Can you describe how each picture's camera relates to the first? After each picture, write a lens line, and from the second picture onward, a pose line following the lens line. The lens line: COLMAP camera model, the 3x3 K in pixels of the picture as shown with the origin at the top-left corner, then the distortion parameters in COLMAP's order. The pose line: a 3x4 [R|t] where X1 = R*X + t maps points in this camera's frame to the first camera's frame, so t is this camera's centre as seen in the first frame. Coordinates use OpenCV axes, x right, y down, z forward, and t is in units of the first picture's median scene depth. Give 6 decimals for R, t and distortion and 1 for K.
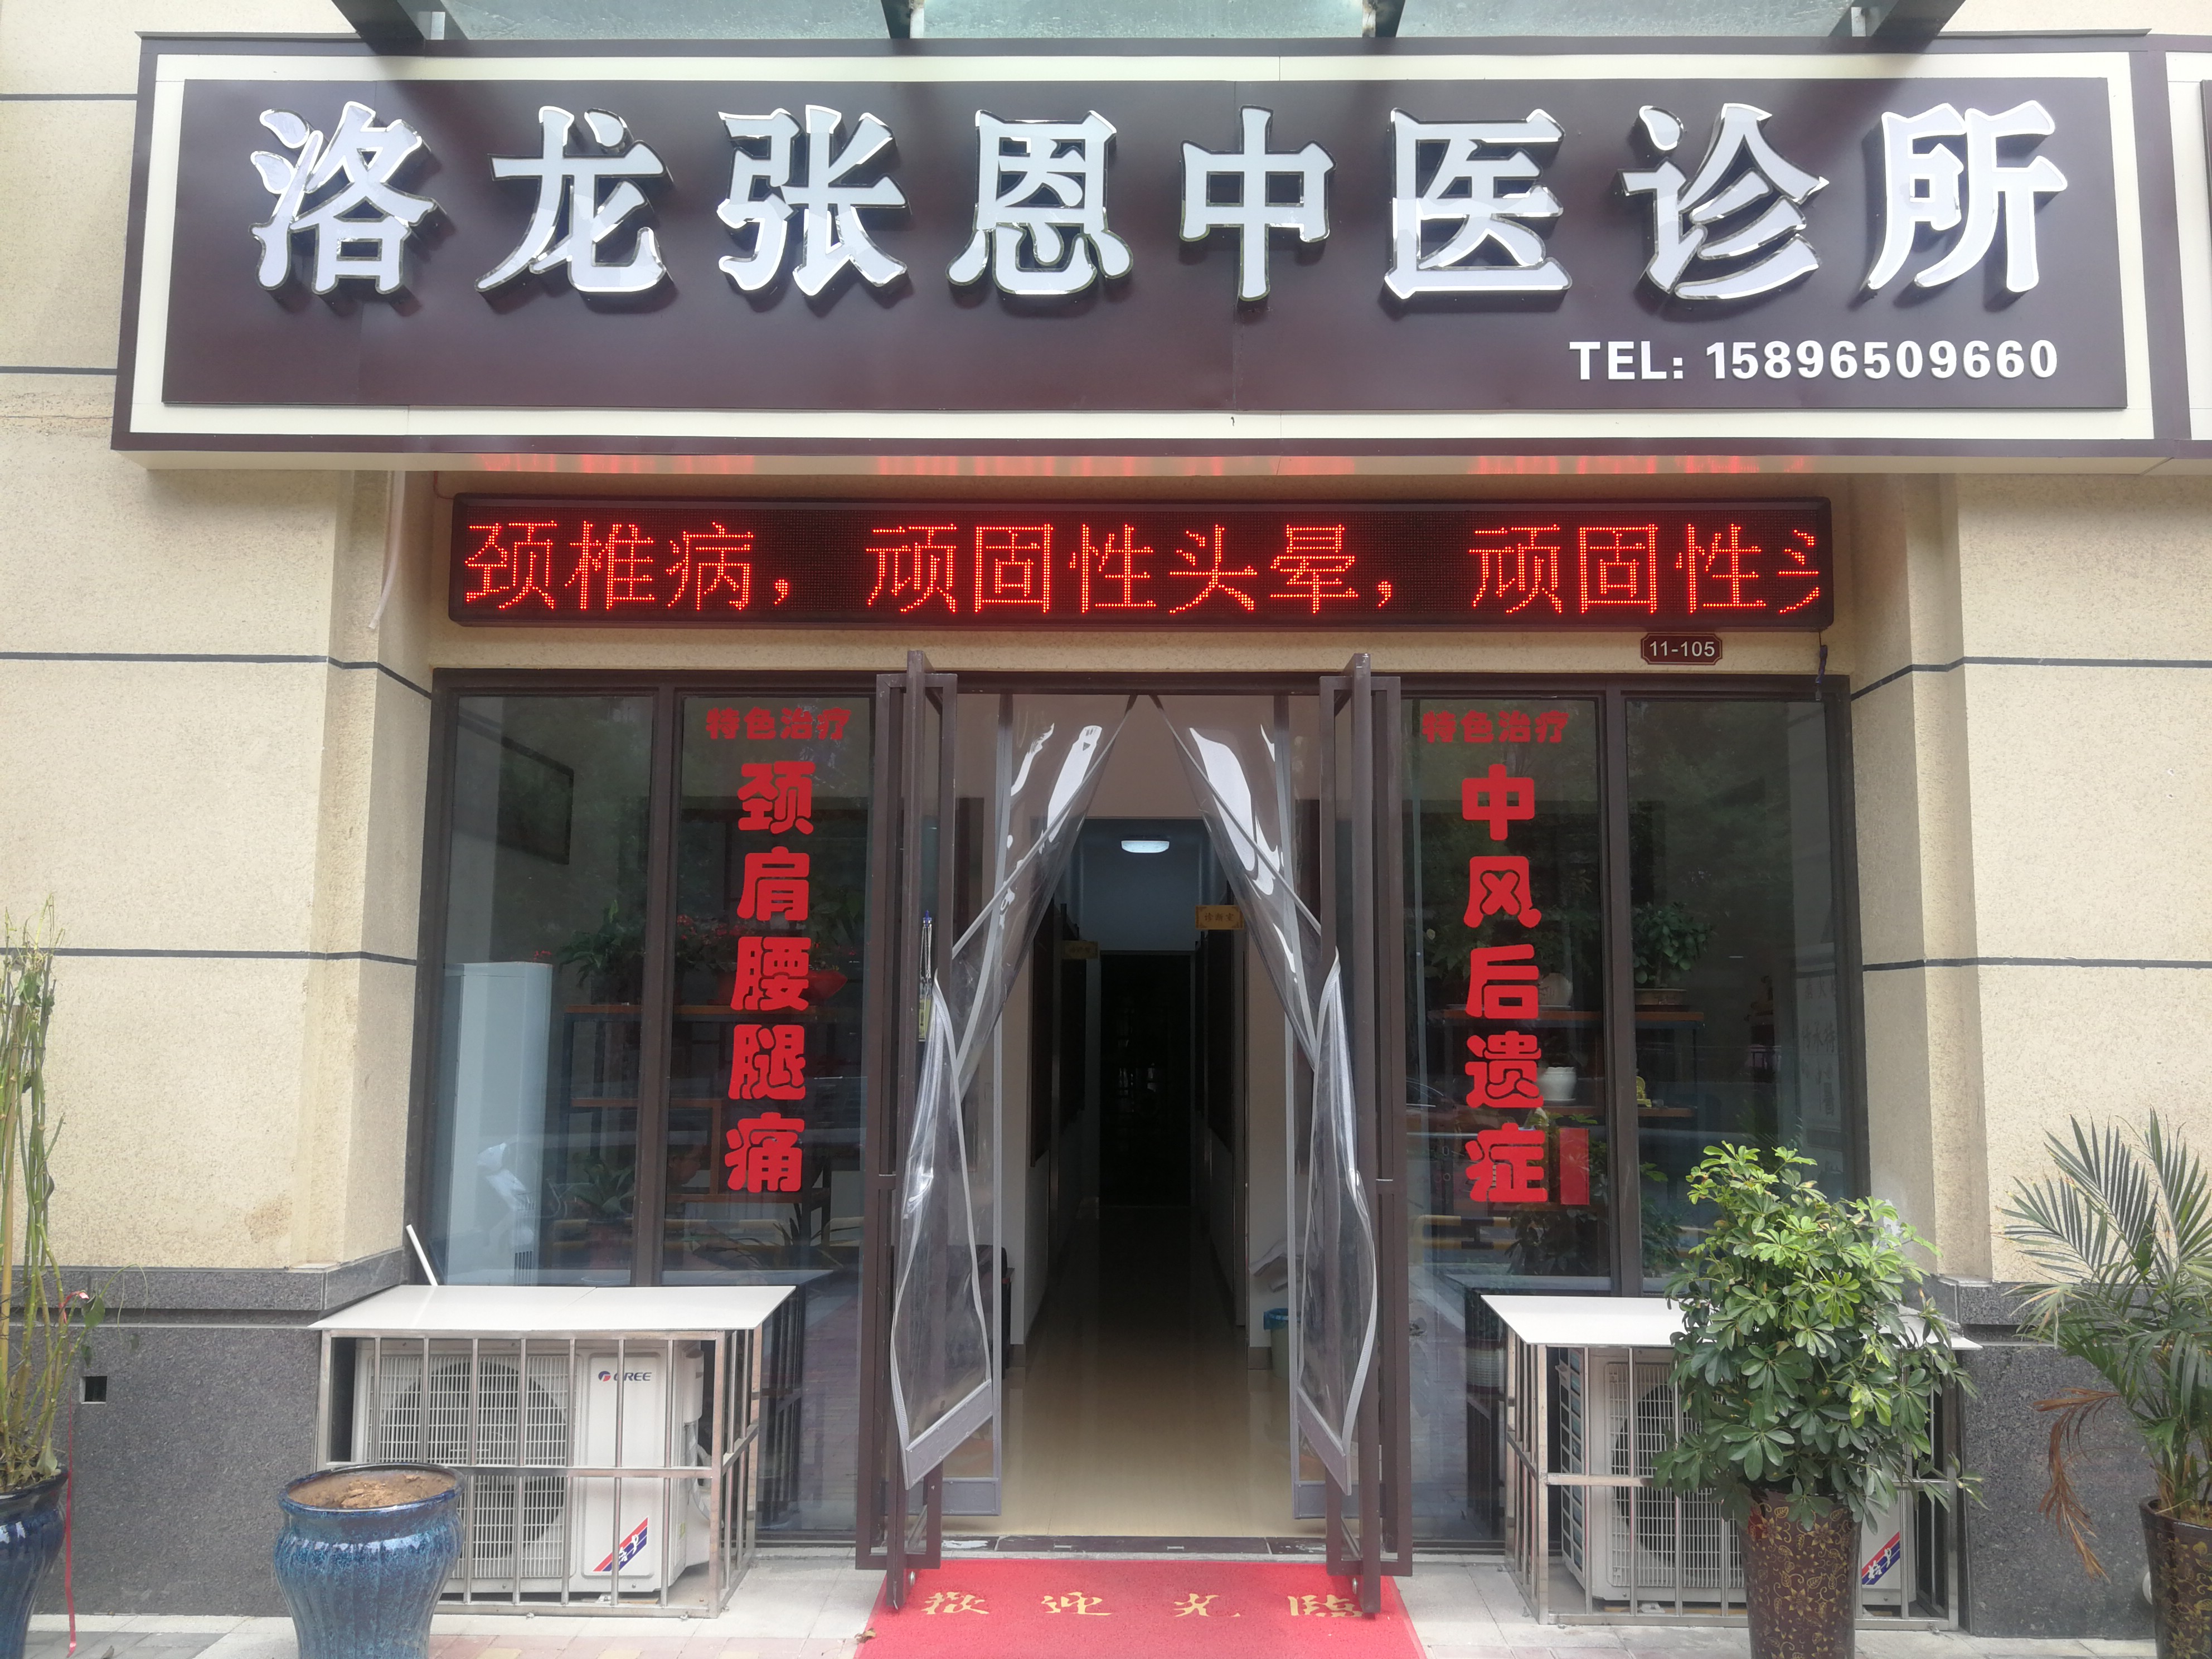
lens RADIAL K [[1770.1, 0, 1107.4], [0, 1770.1, 828.3], [0, 0, 1]] dist [0.014427, -0.017575]
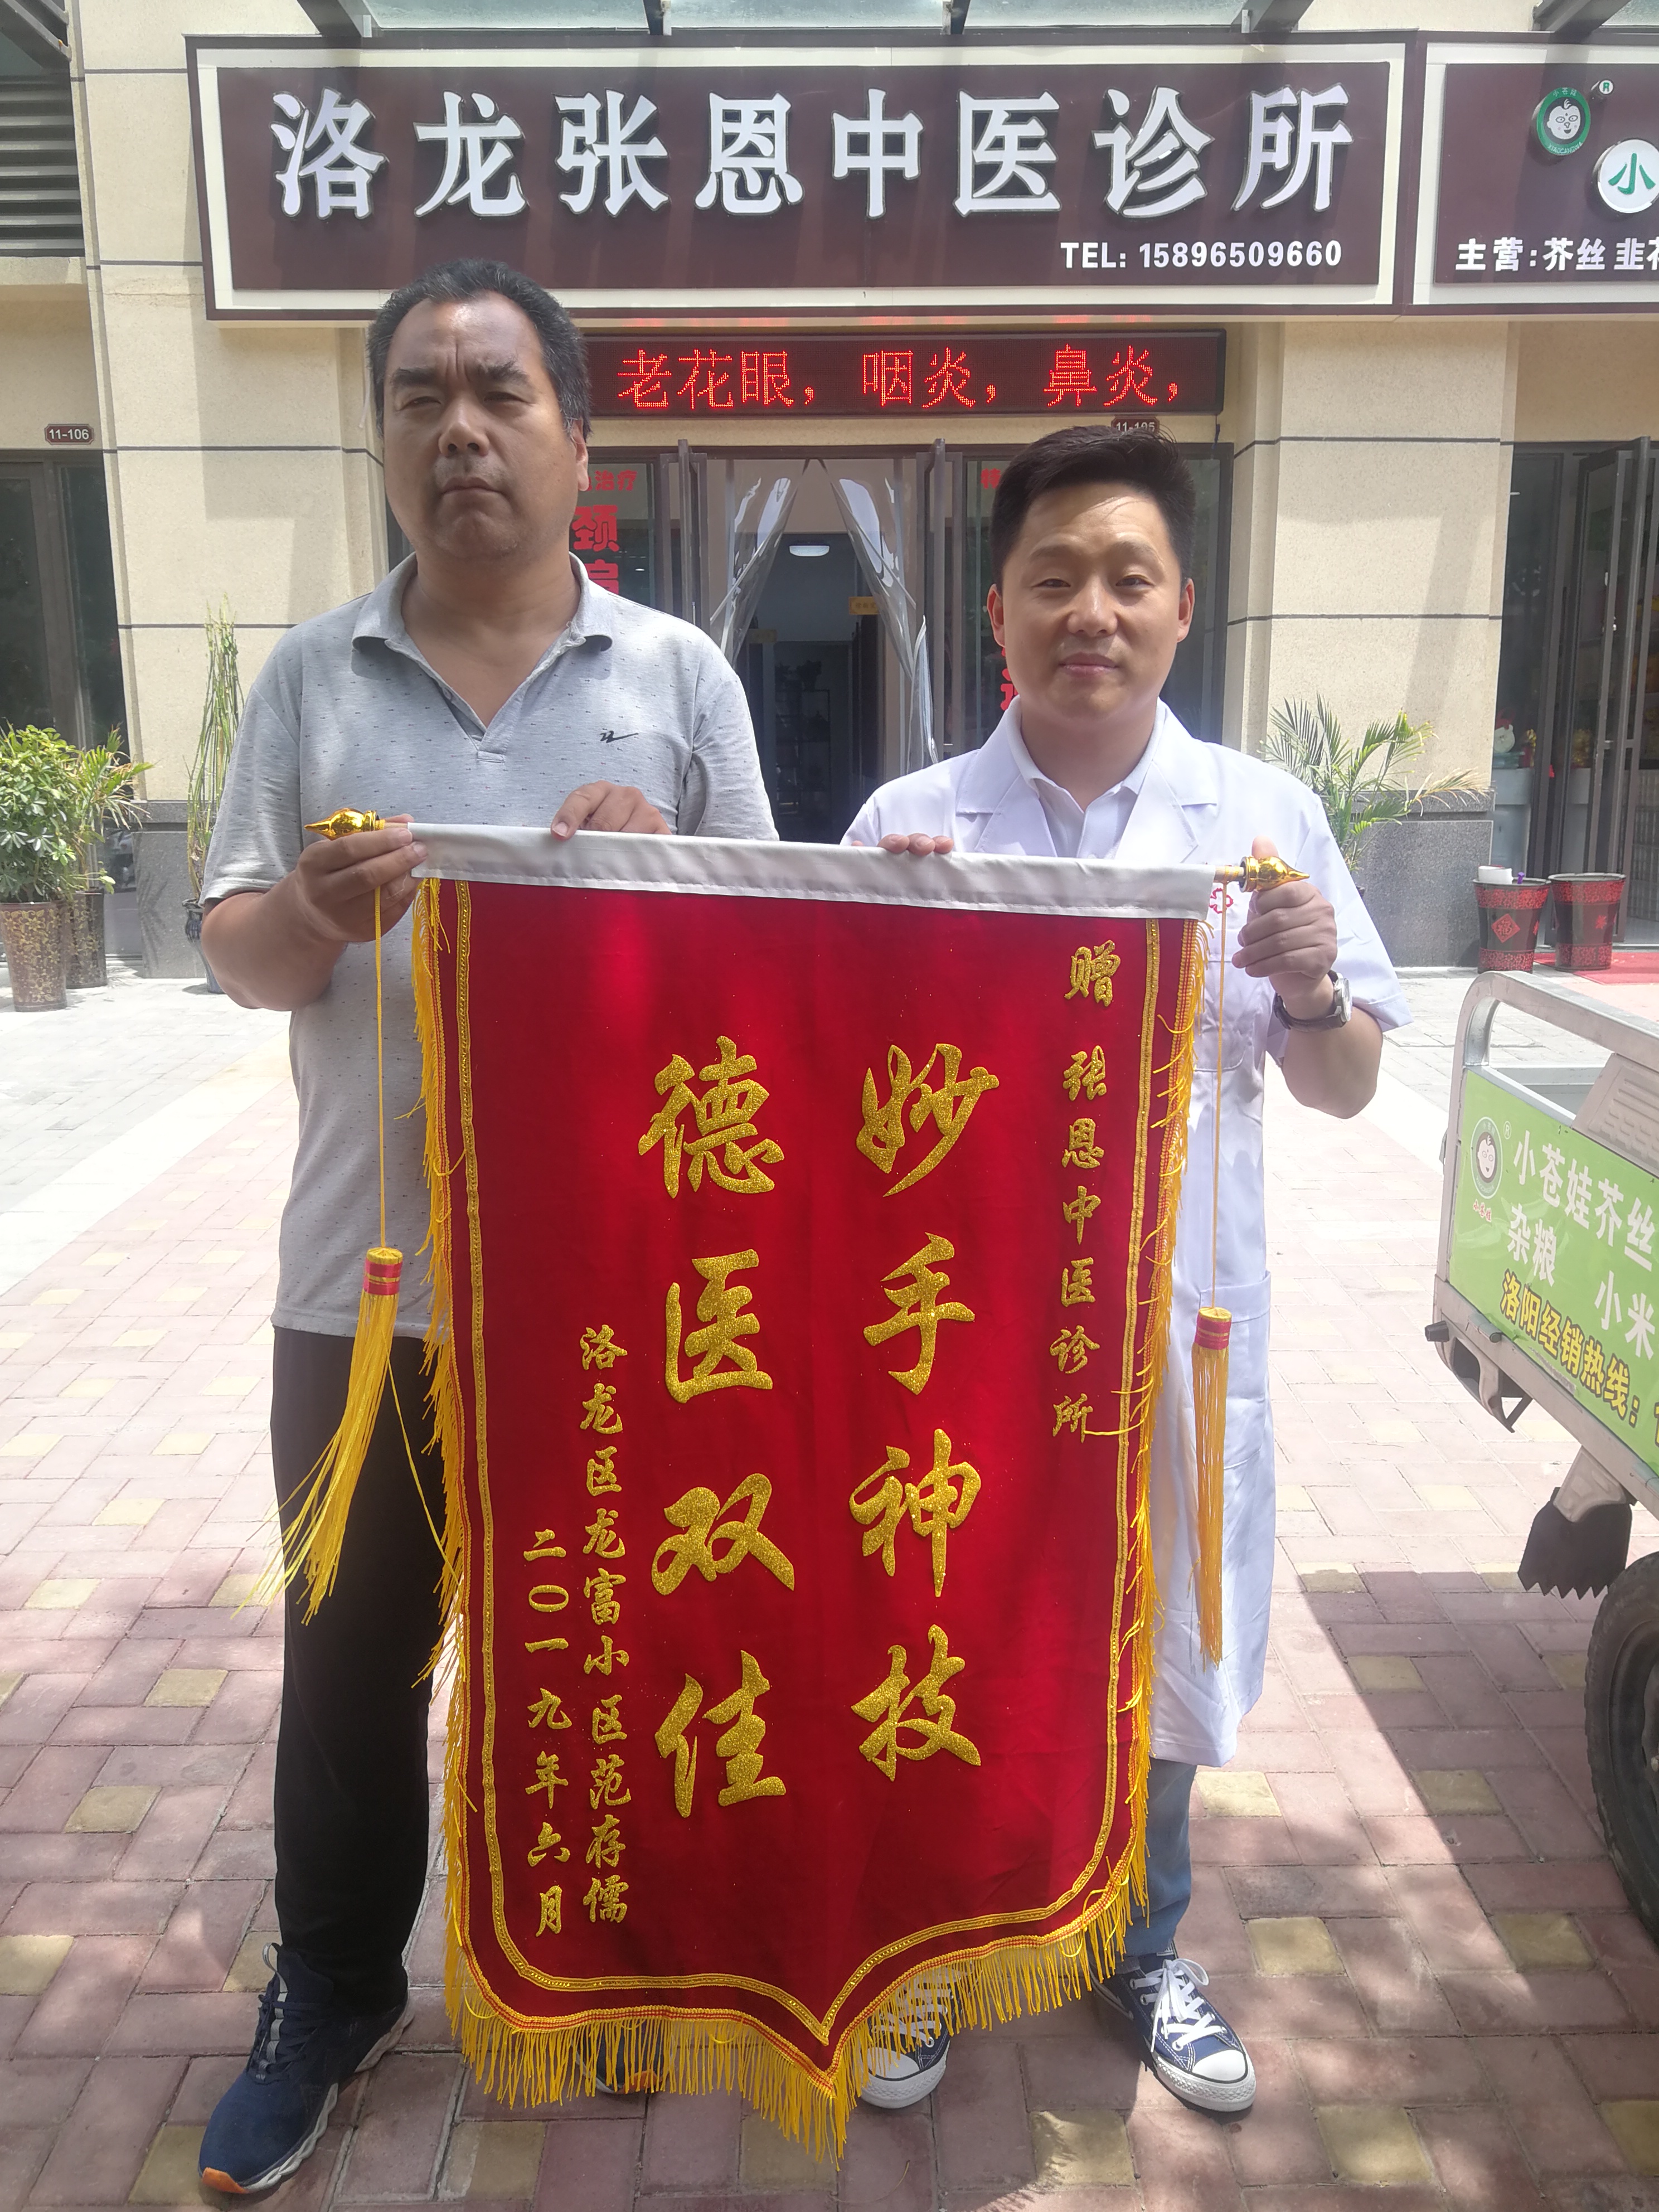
lens RADIAL K [[1770.1, 0, 839.1], [0, 1770.1, 1106.6], [0, 0, 1]] dist [0.014427, -0.017575]
pose [[0.999094, -0.024491, 0.034816, -0.032646], [0.012437, 0.950161, 0.311512, -0.019469], [-0.040710, -0.310797, 0.949604, -0.873638]]
